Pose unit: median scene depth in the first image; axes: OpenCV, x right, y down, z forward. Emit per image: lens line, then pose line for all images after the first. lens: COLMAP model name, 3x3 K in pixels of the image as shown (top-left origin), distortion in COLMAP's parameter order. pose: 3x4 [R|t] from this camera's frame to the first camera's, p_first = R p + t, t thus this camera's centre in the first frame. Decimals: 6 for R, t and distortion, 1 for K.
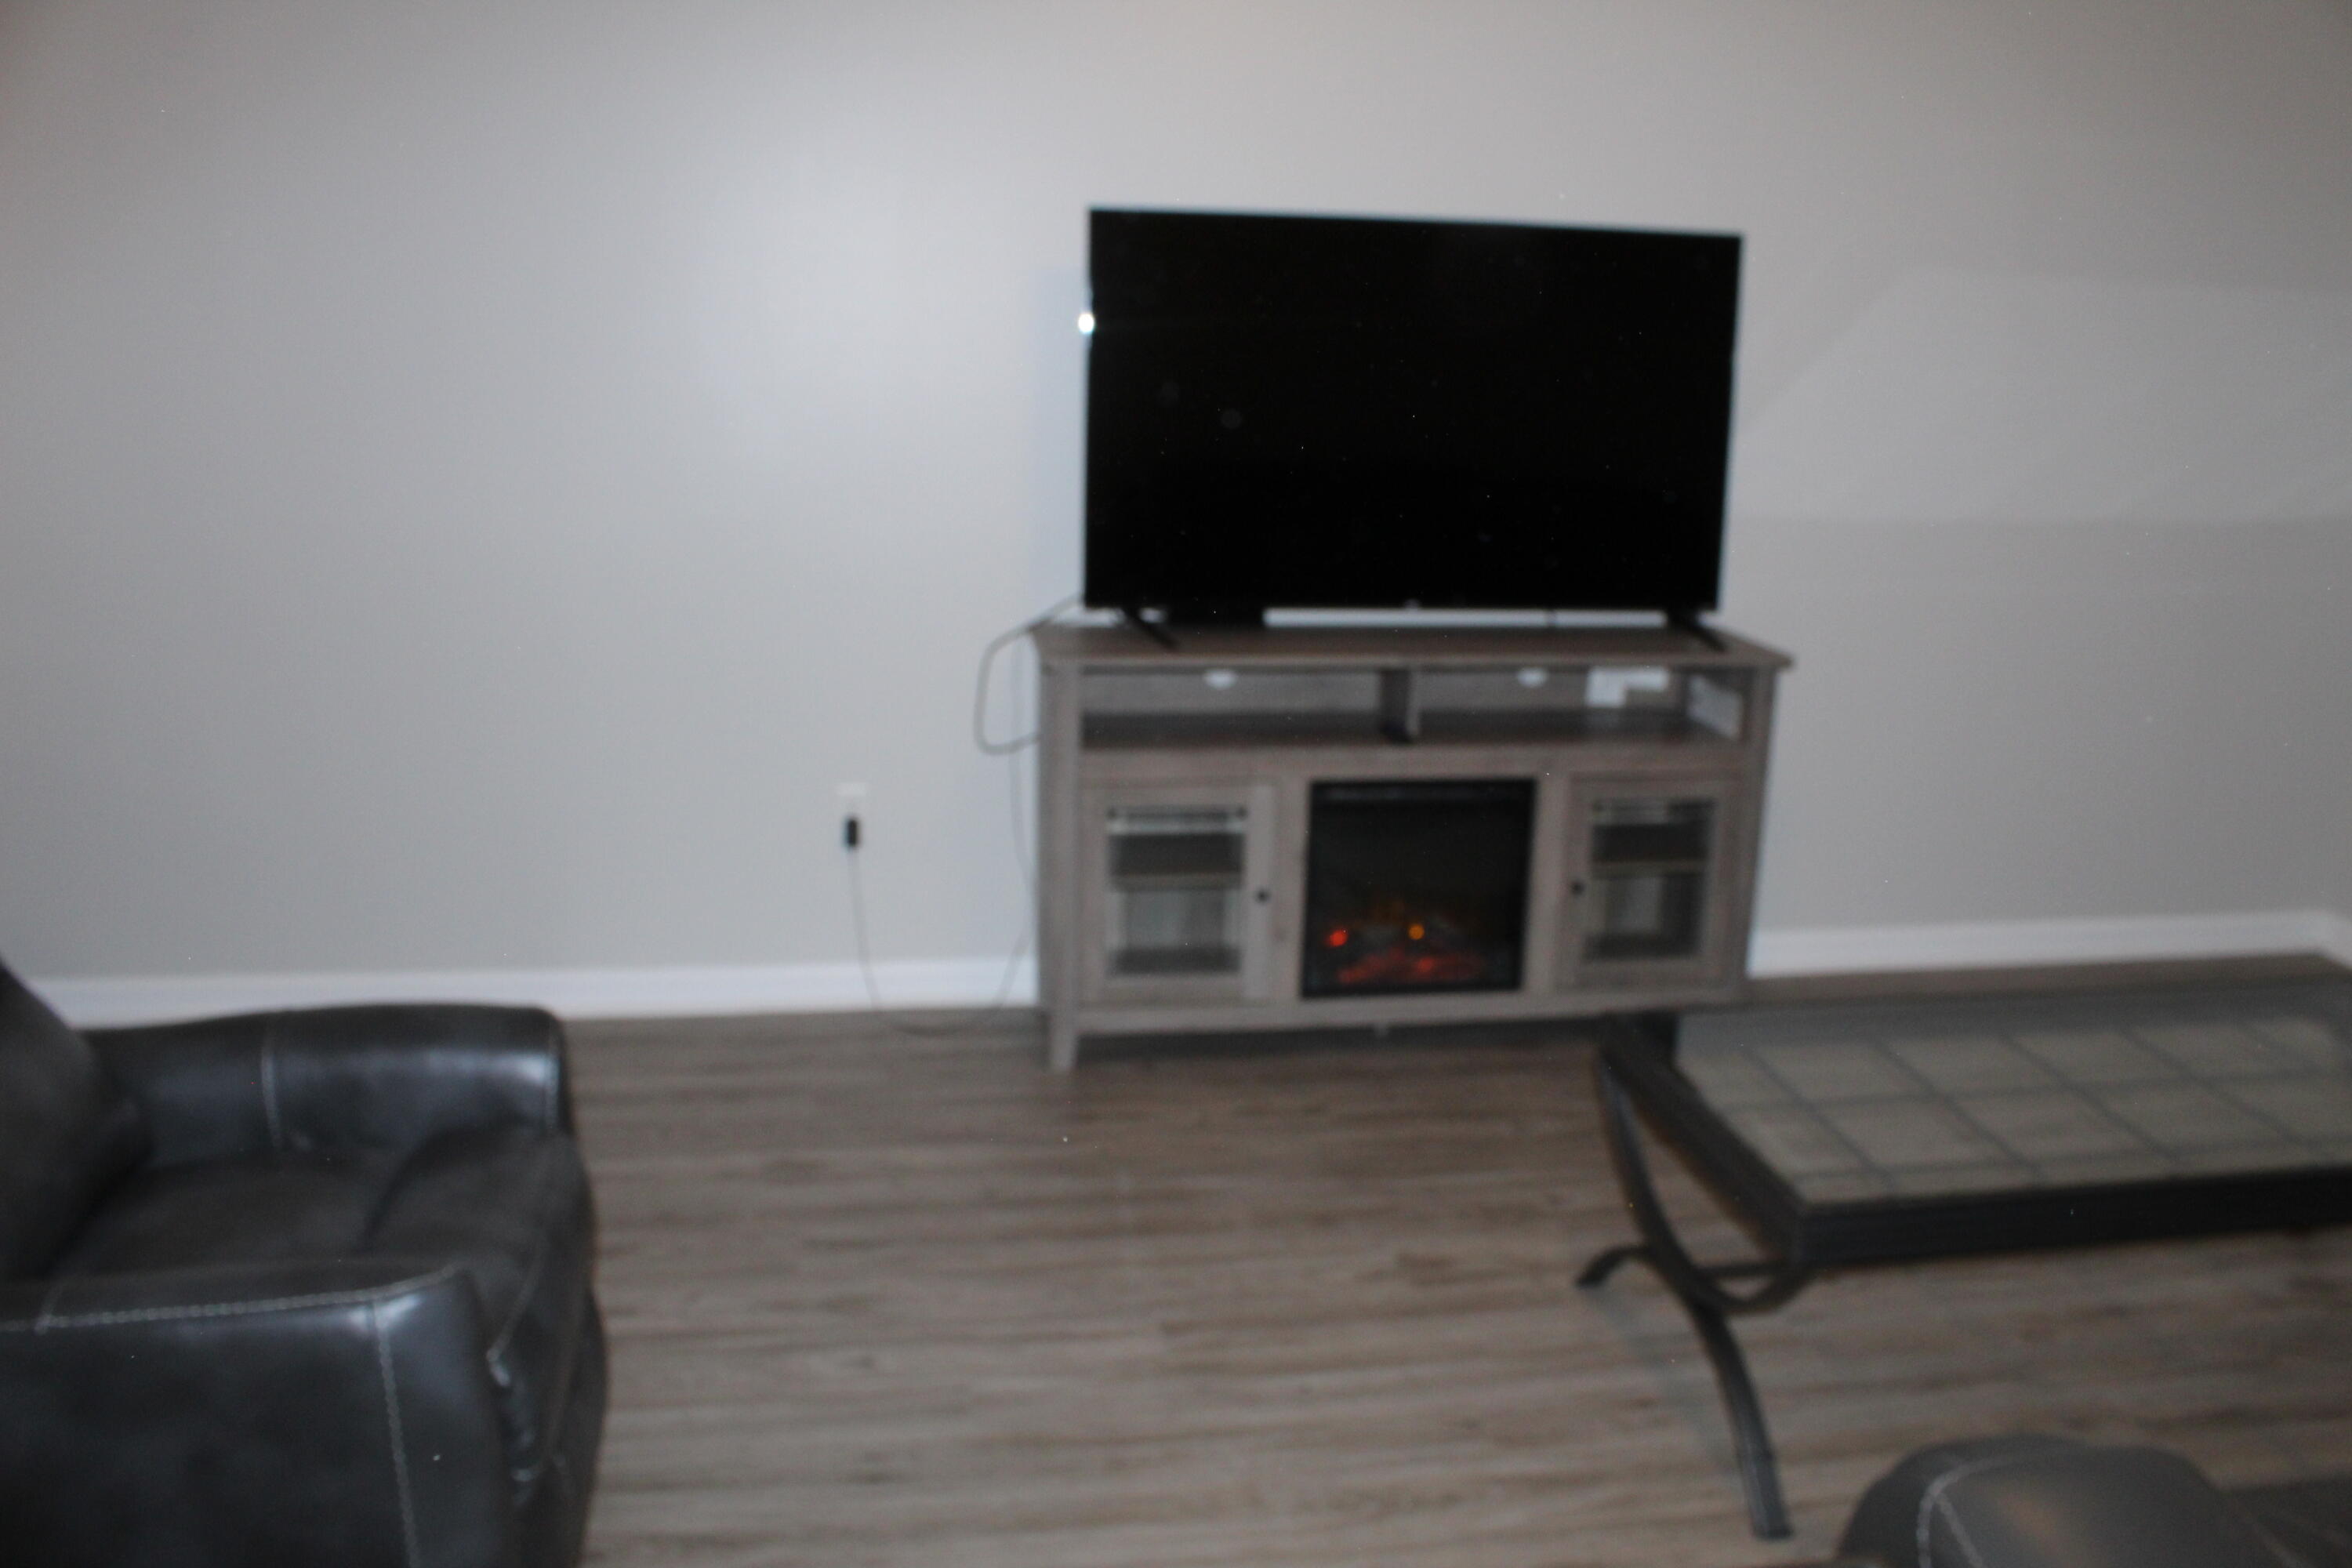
lens RADIAL K [[1908.1, 0, 1173.4], [0, 1908.1, 764.3], [0, 0, 1]] dist [-0.168293, 0.137300]
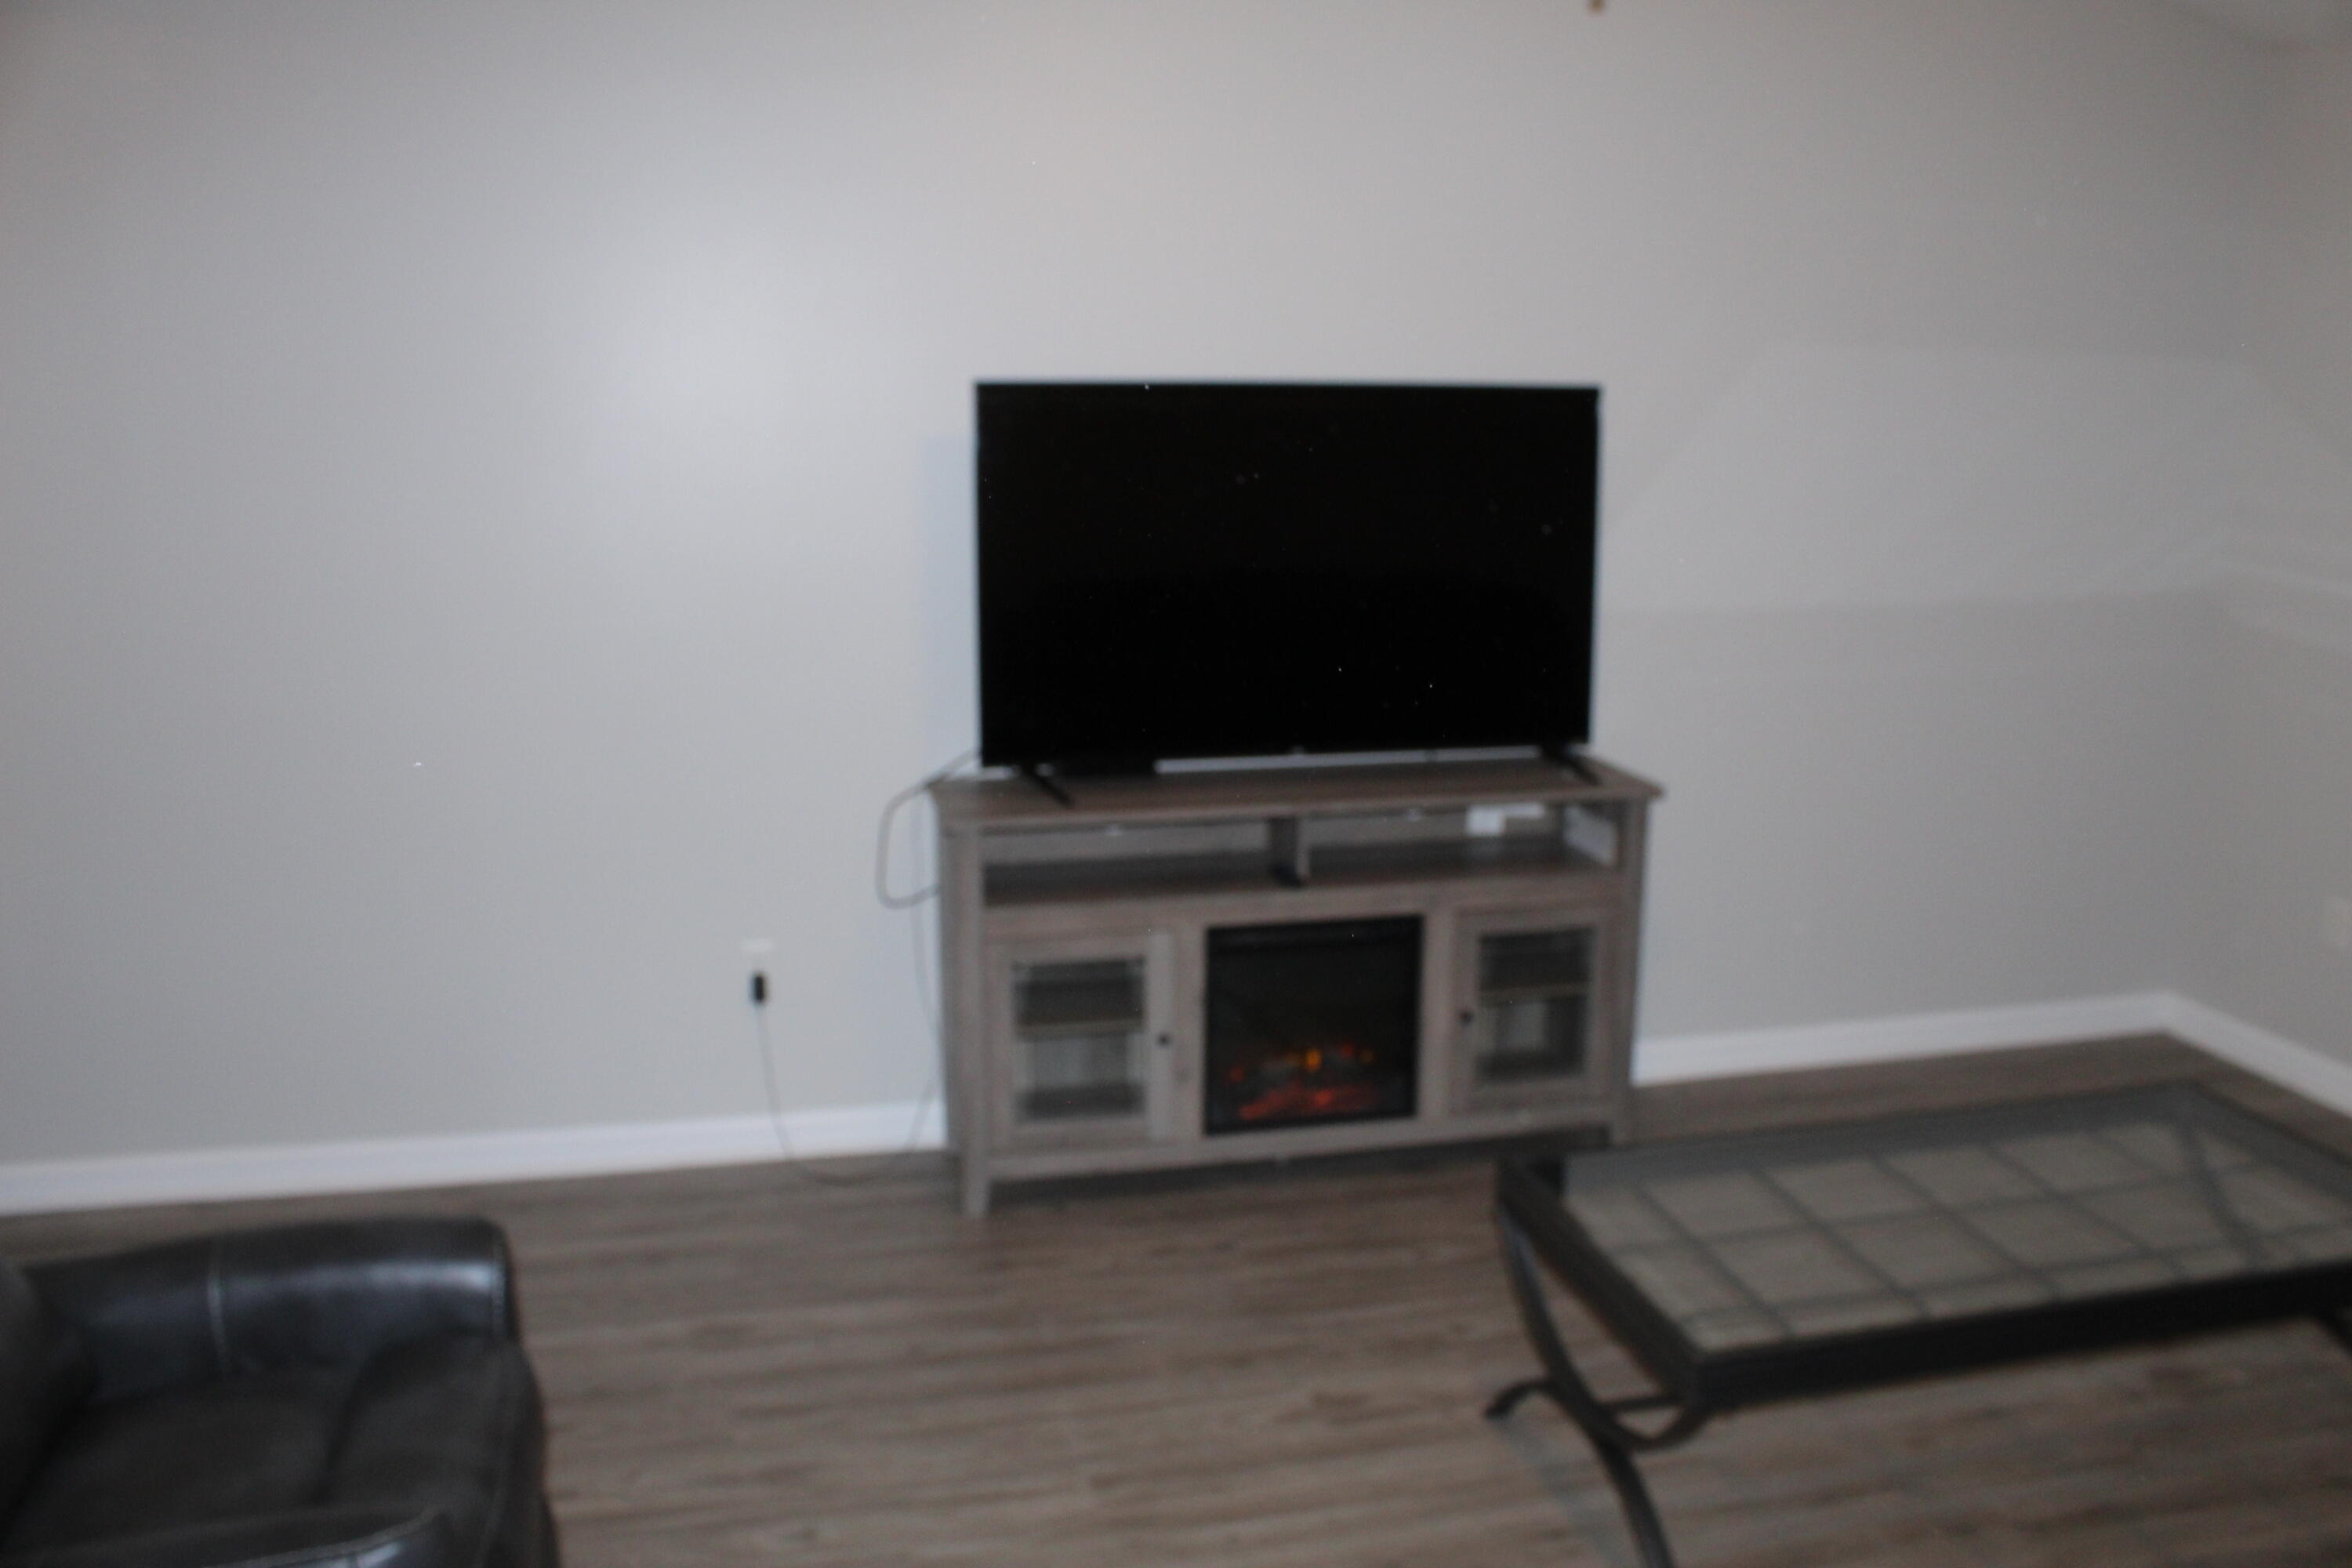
lens RADIAL K [[1908.1, 0, 1167.1], [0, 1908.1, 763.1], [0, 0, 1]] dist [-0.168293, 0.137300]
pose [[0.997257, -0.034480, 0.065495, -0.014795], [0.036661, 0.998803, -0.032394, -0.049989], [-0.064299, 0.034707, 0.997327, -0.034449]]
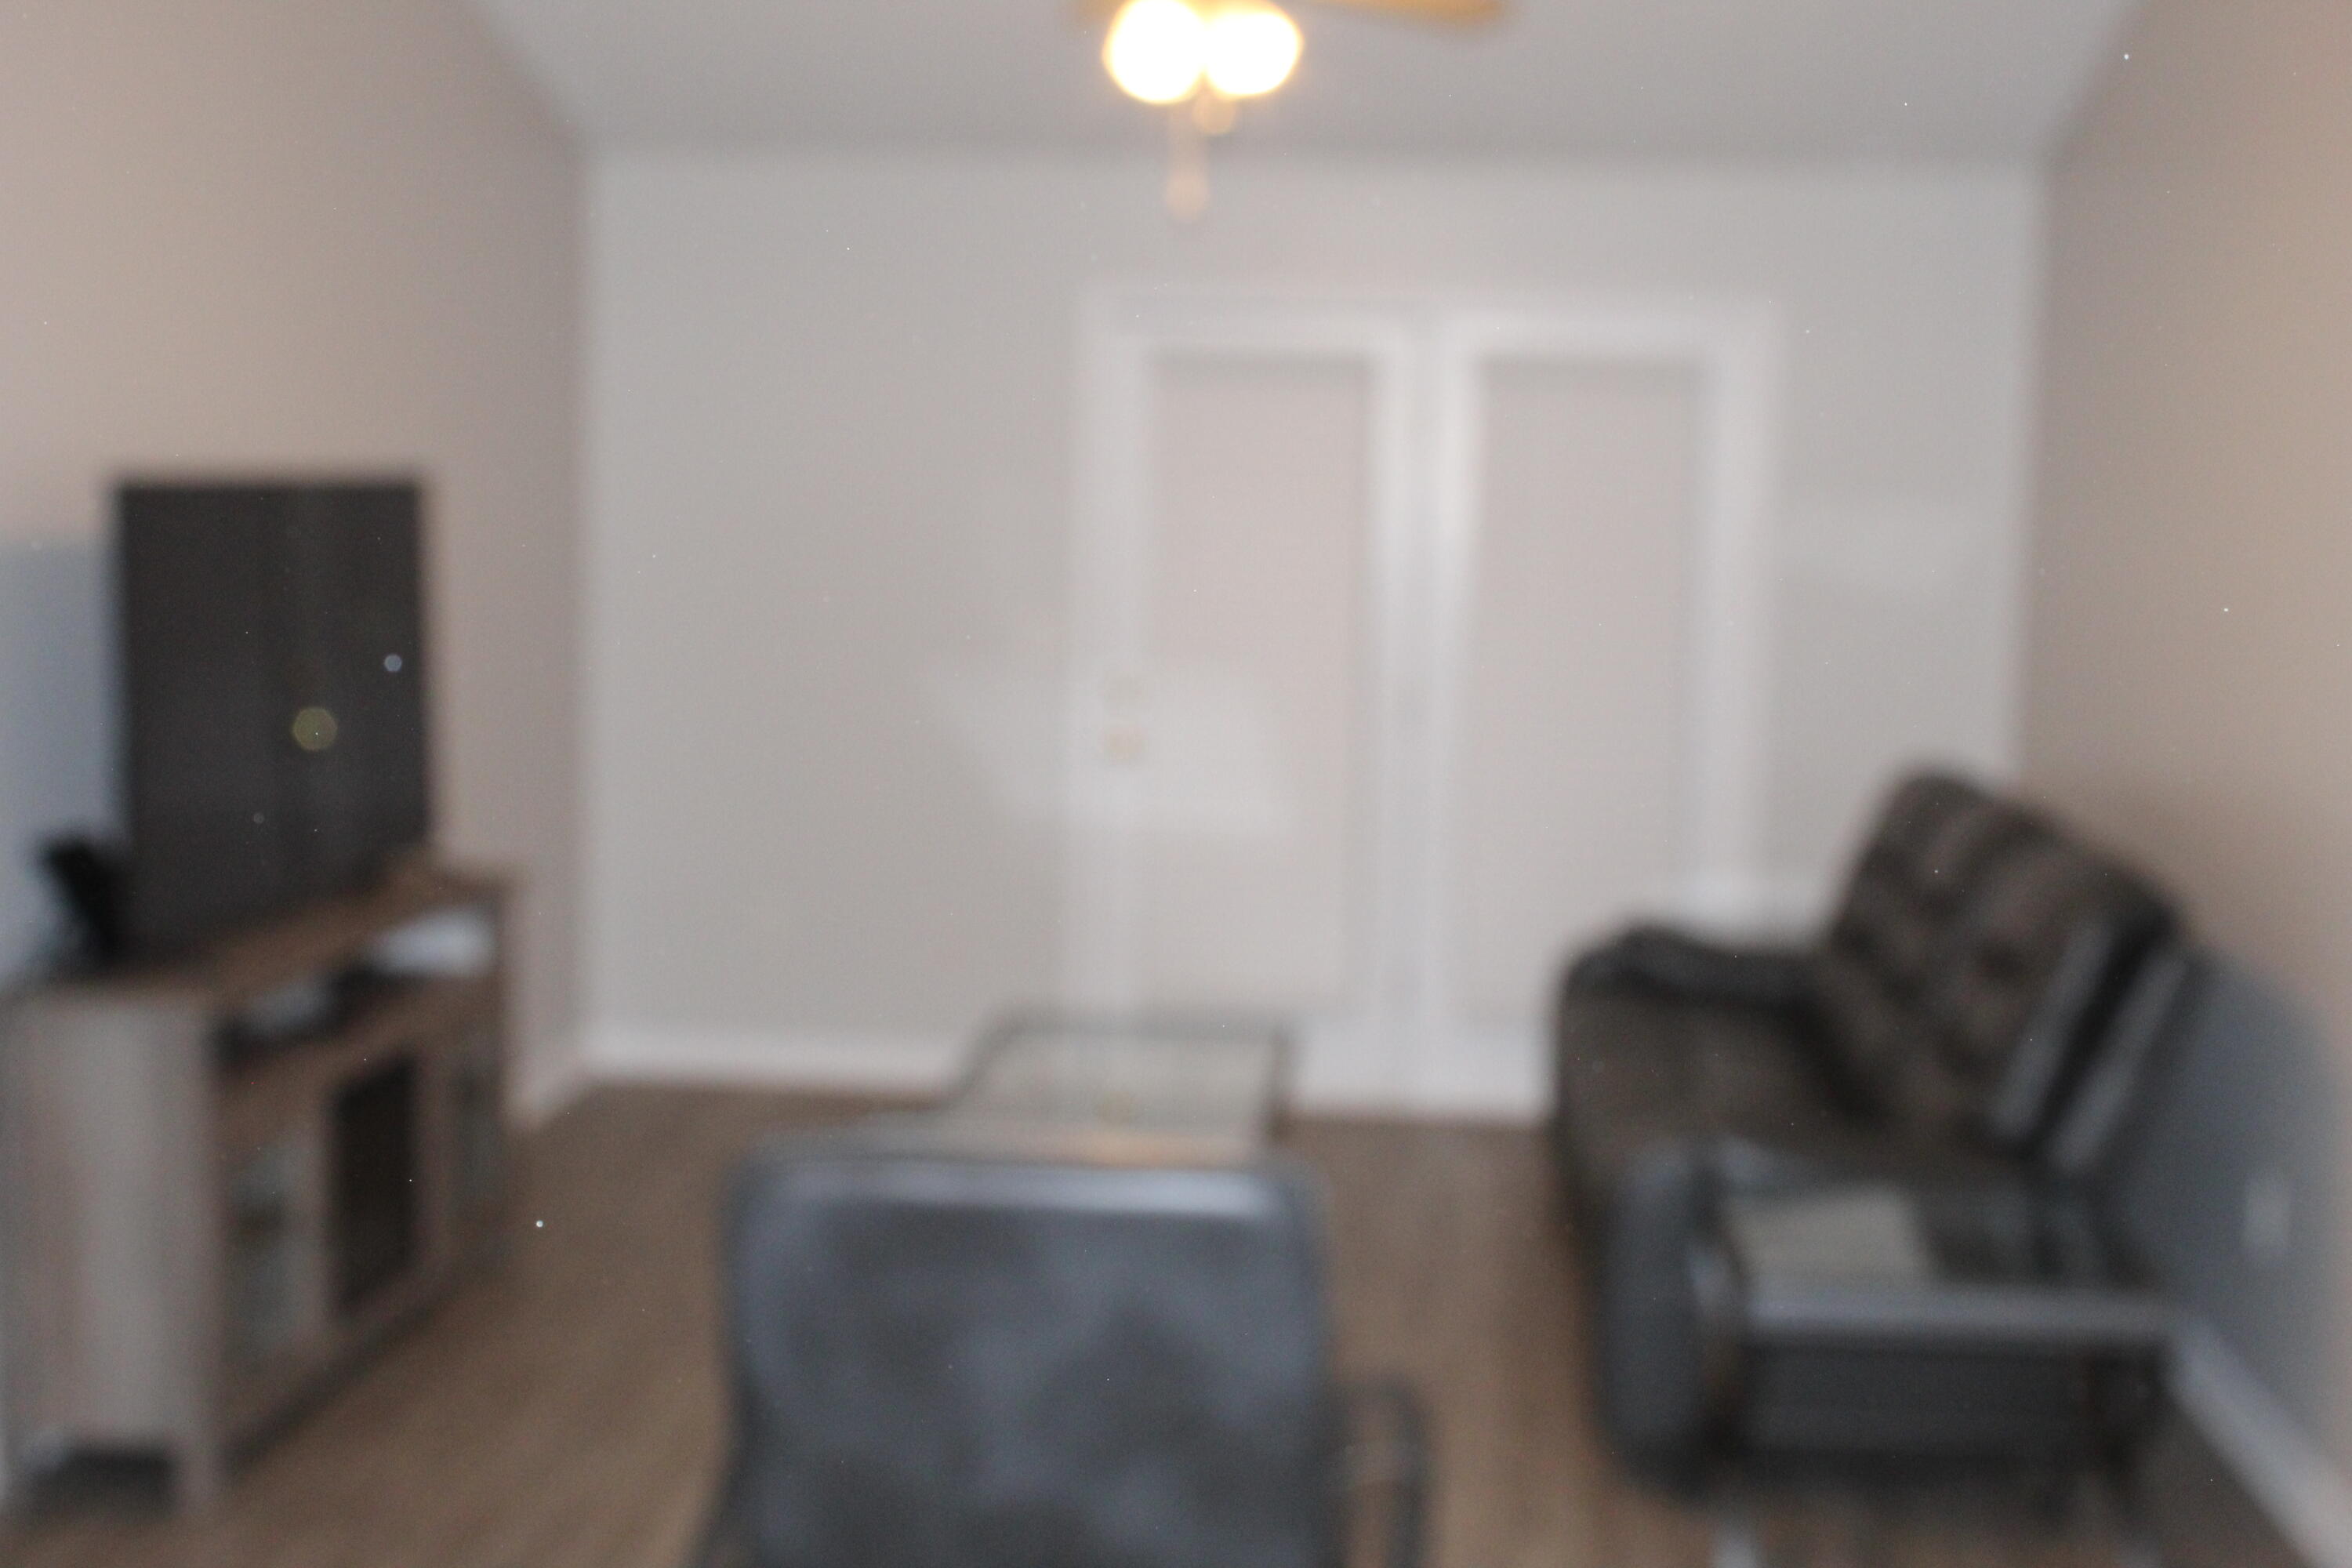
lens RADIAL K [[2781.0, 0, 1179.7], [0, 2781.0, 774.3], [0, 0, 1]] dist [-0.036675, 0.000000]
pose [[0.241703, -0.122326, 0.962609, -1.138503], [0.202149, 0.976604, 0.073347, -0.160303], [-0.949060, 0.176862, 0.260777, 0.261340]]
